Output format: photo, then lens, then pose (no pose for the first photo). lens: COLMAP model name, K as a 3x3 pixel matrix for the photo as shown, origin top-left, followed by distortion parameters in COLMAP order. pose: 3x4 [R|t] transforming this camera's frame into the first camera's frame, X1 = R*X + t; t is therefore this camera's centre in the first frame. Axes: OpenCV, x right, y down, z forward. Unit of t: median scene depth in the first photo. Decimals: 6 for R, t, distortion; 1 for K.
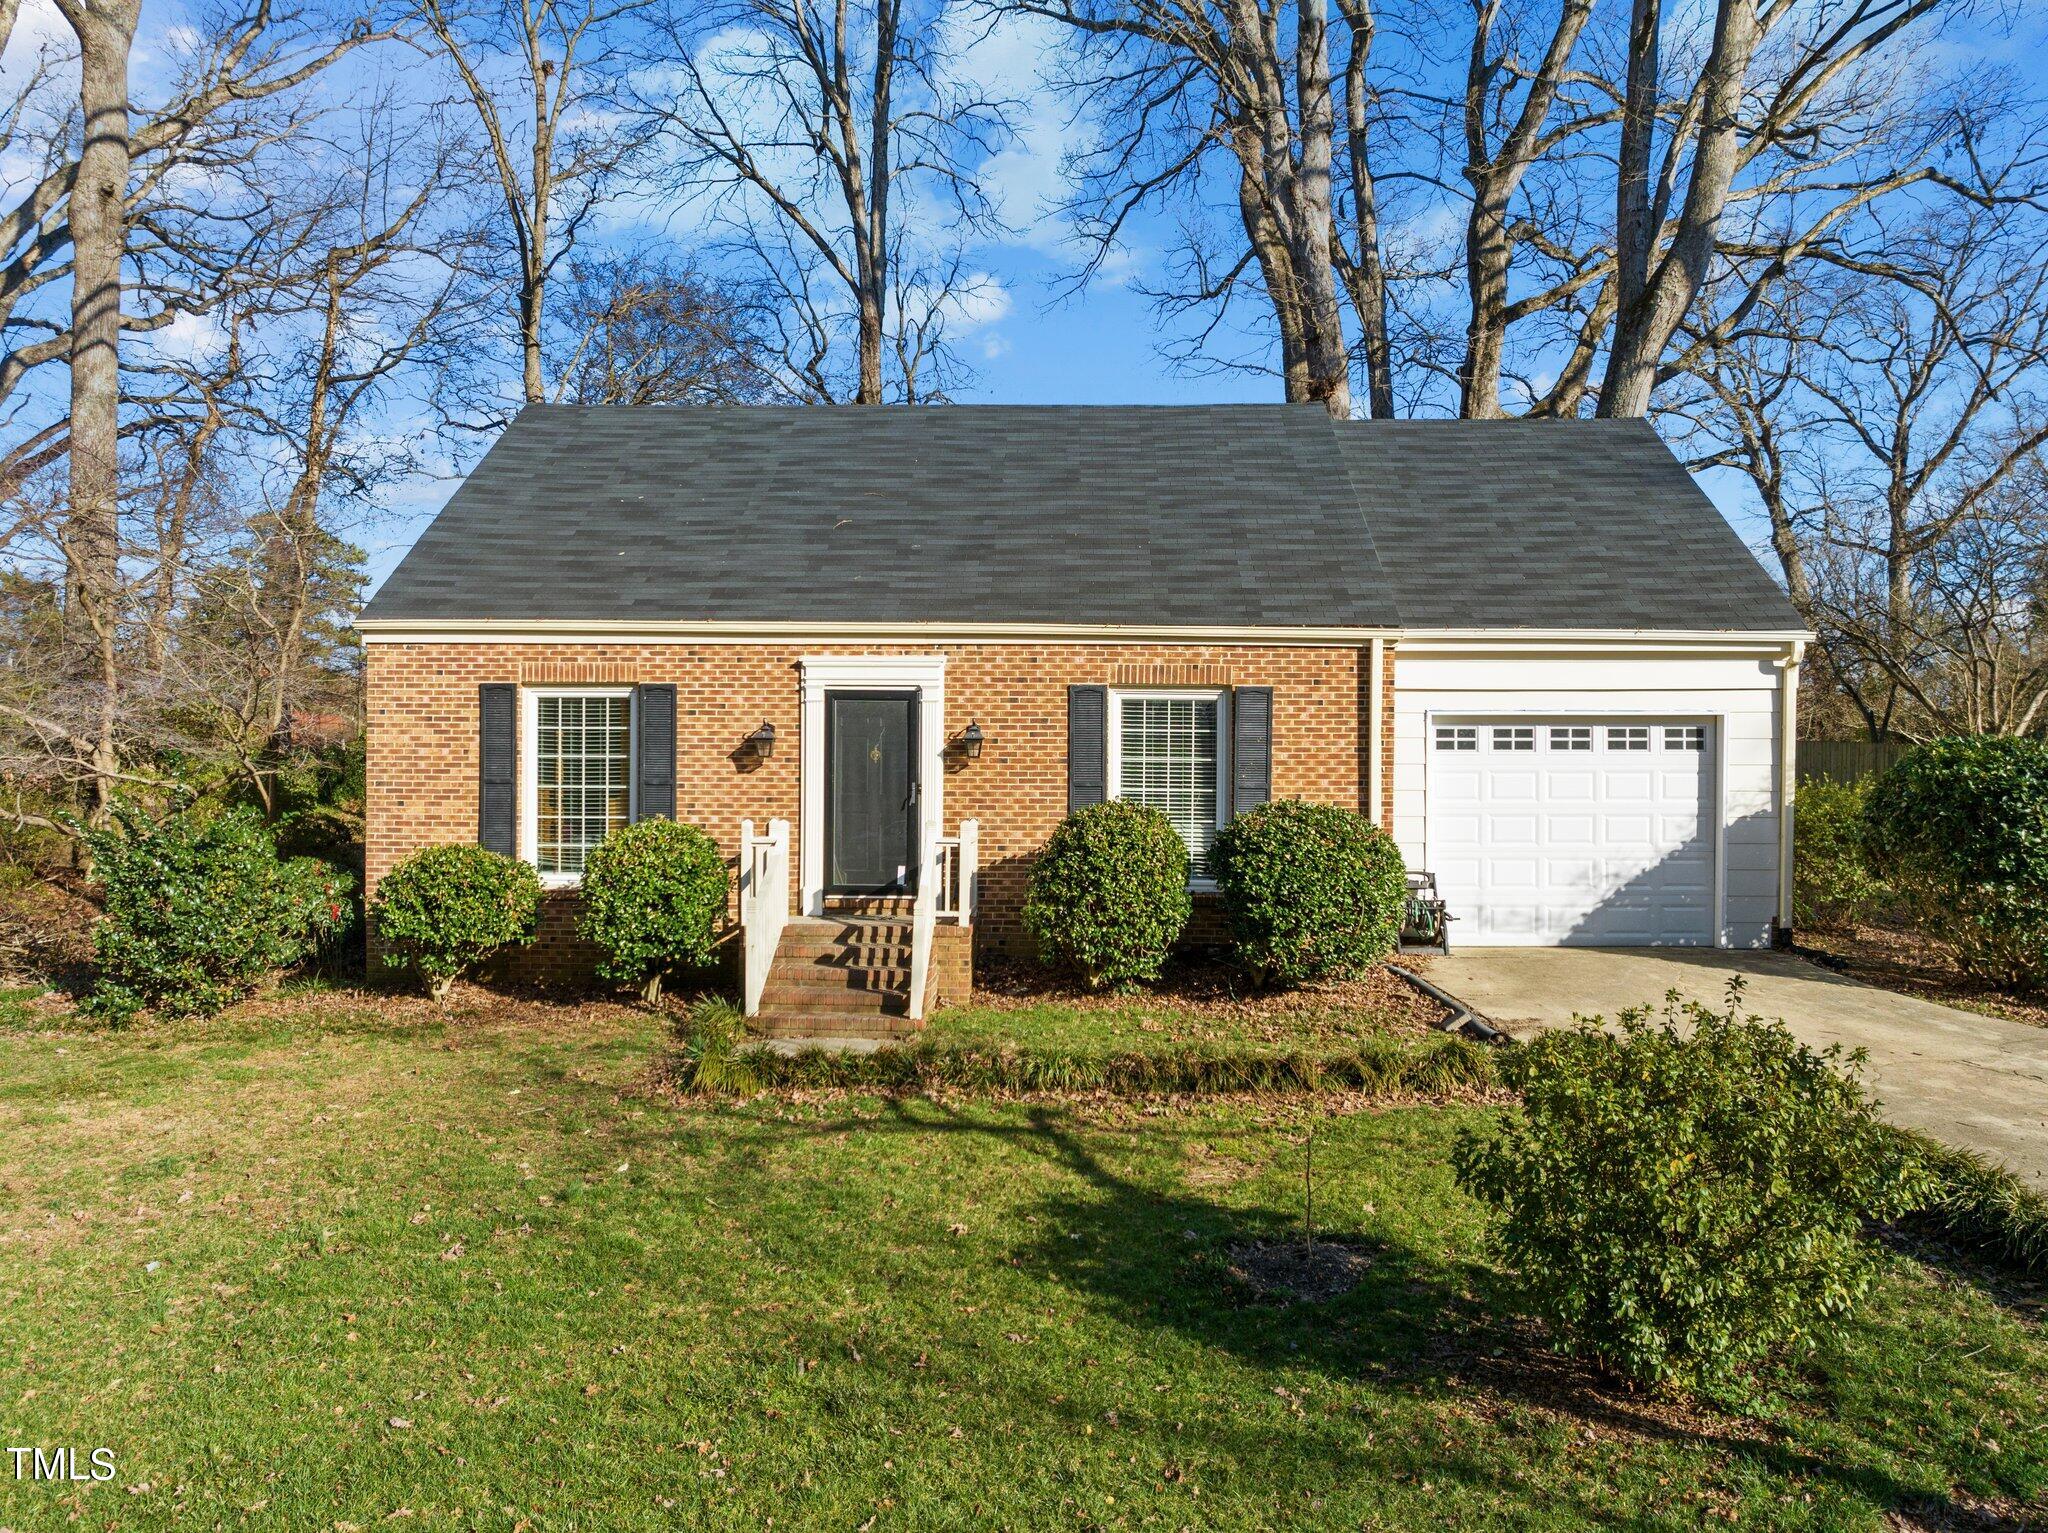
lens RADIAL K [[1494.6, 0, 1024.4], [0, 1494.6, 787.9], [0, 0, 1]] dist [-0.036198, -0.005313]
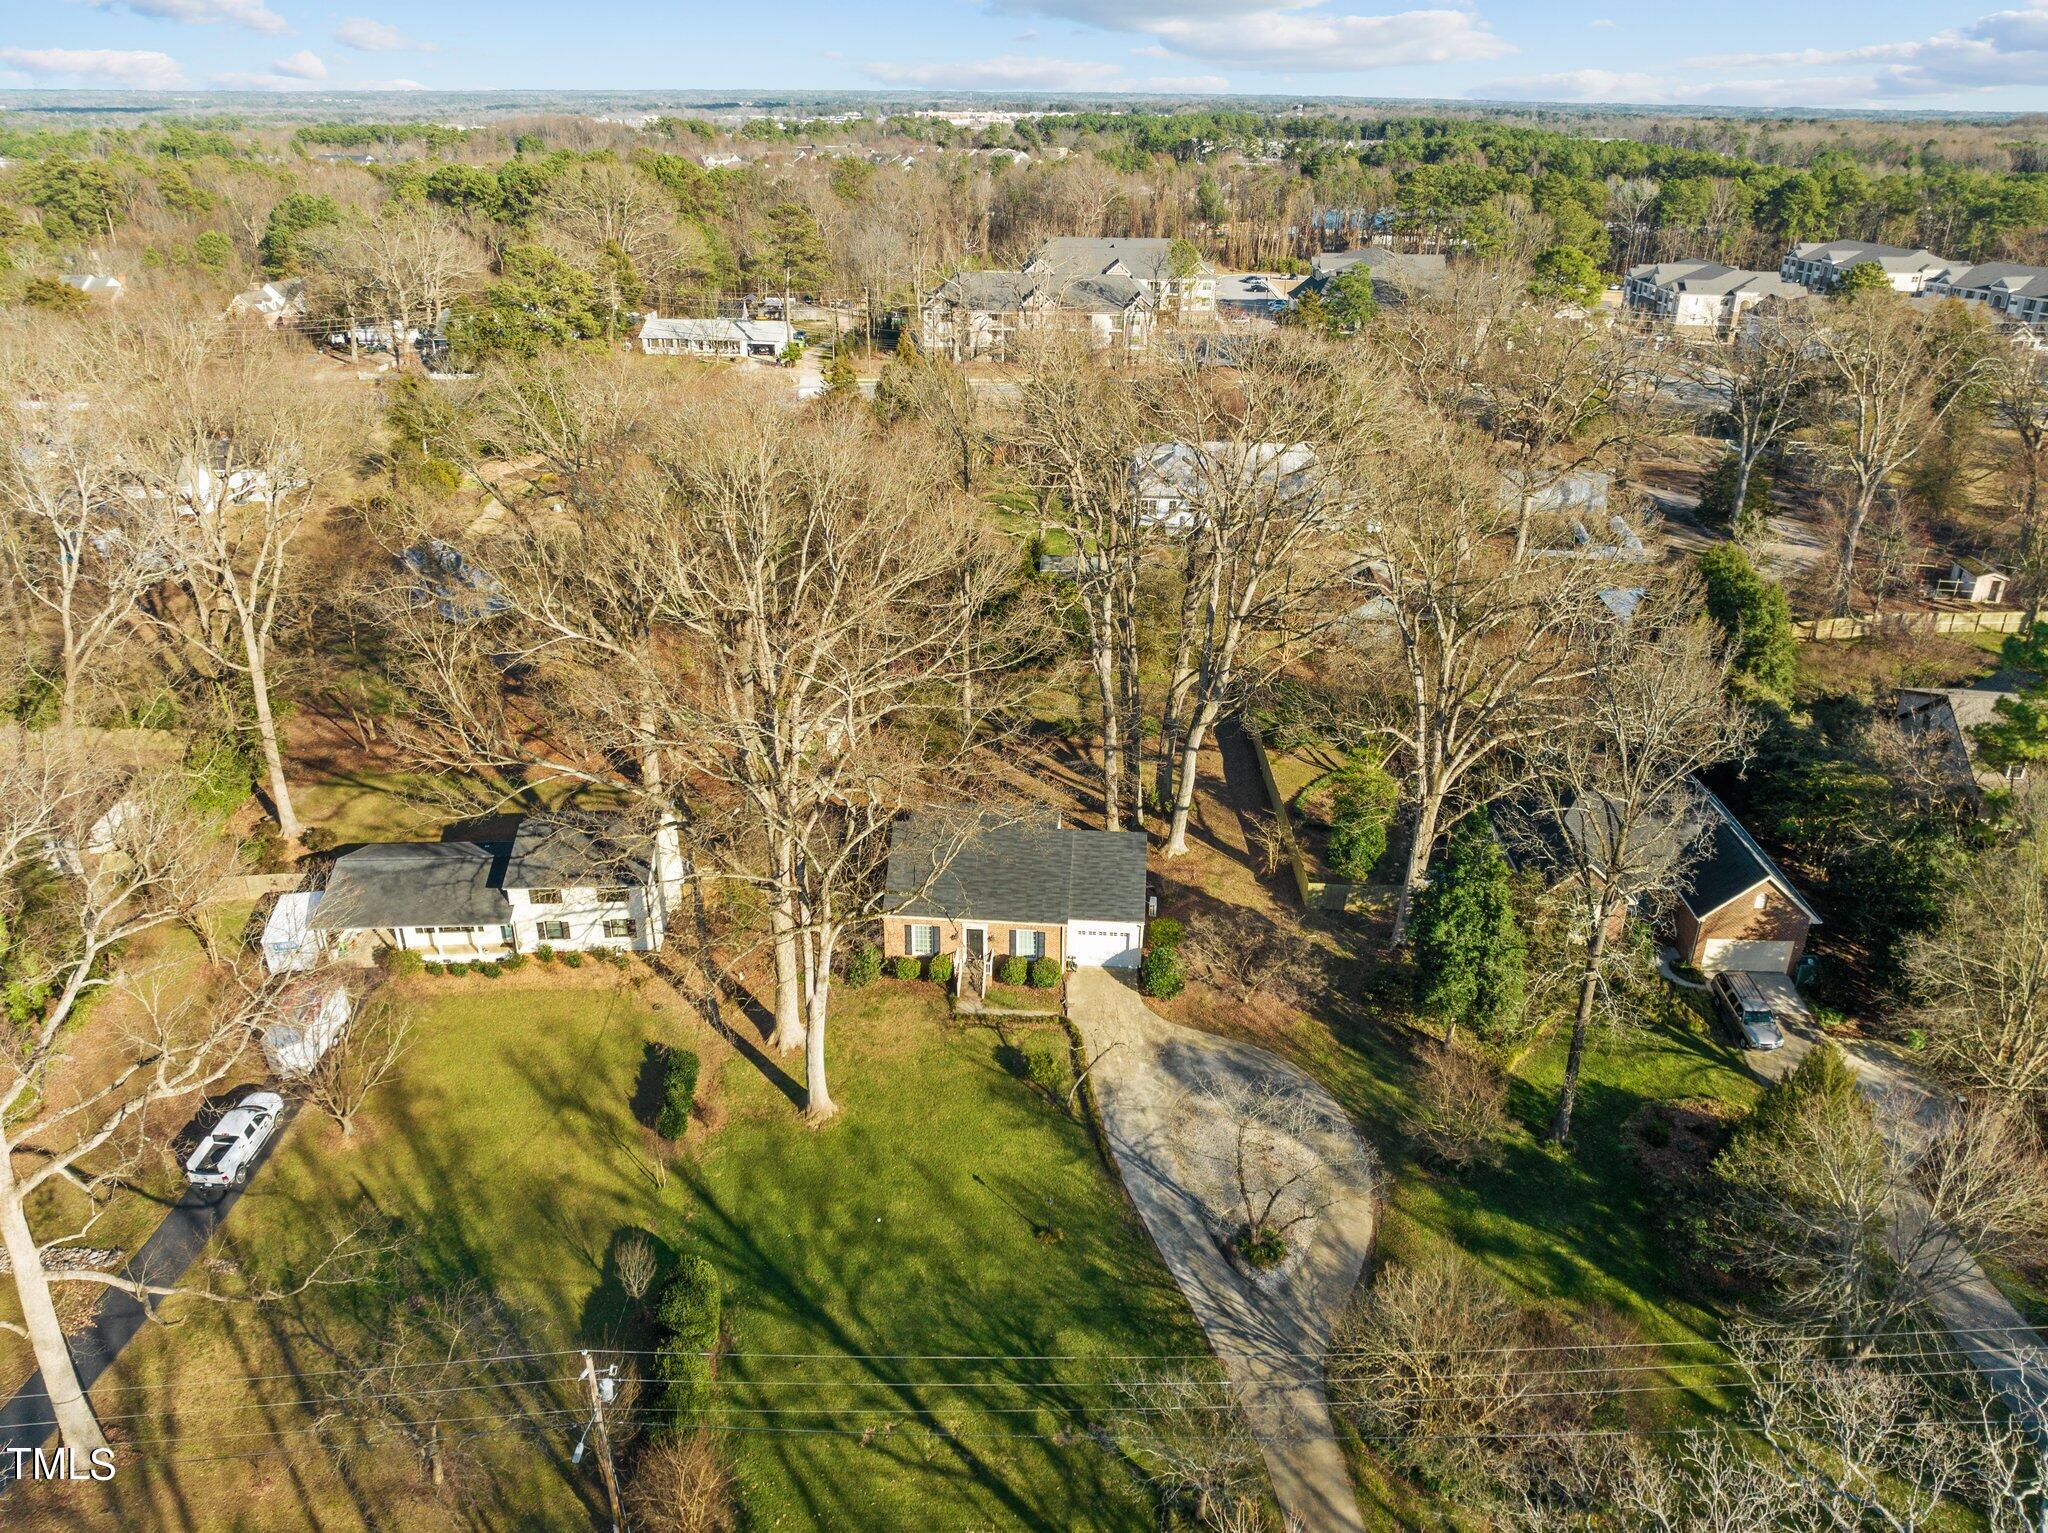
lens RADIAL K [[1493.1, 0, 1024.0], [0, 1493.1, 766.5], [0, 0, 1]] dist [-0.037250, -0.000183]
pose [[0.999267, 0.026675, -0.027452, 0.220706], [-0.012157, 0.901222, 0.433187, -3.044464], [0.036295, -0.432536, 0.900886, -3.784170]]
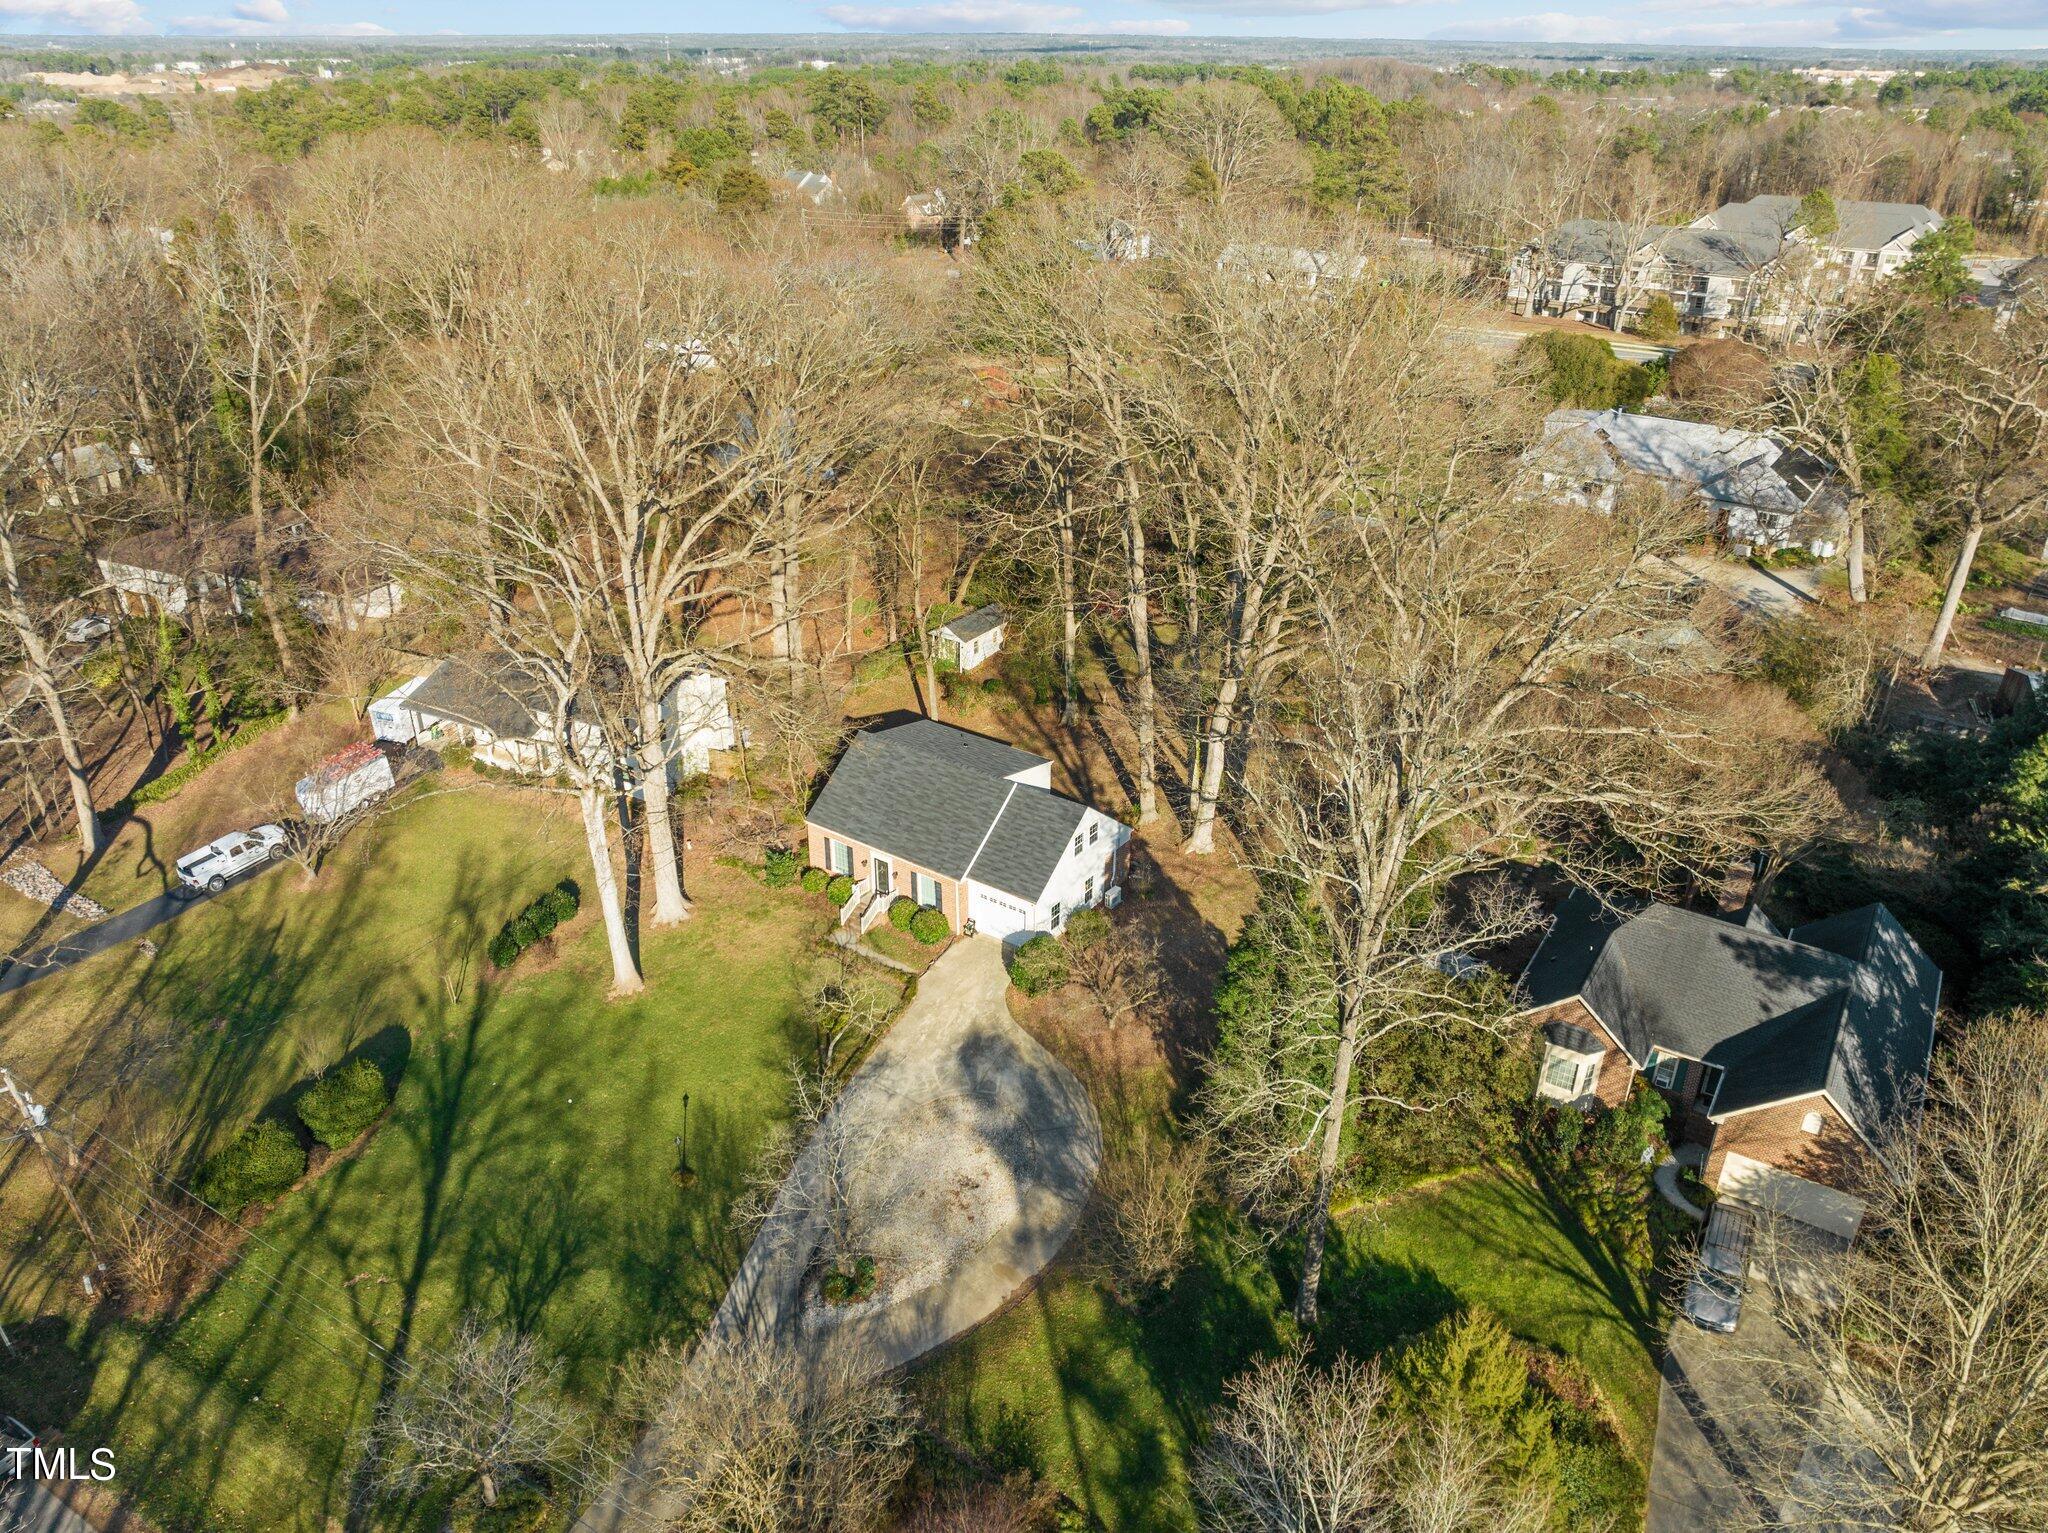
lens RADIAL K [[1493.1, 0, 1024.0], [0, 1493.1, 766.5], [0, 0, 1]] dist [-0.037250, -0.000183]
pose [[0.830669, 0.254869, -0.495006, 2.772666], [0.000217, 0.888924, 0.458054, -2.709484], [0.556767, -0.380599, 0.738346, -2.408594]]
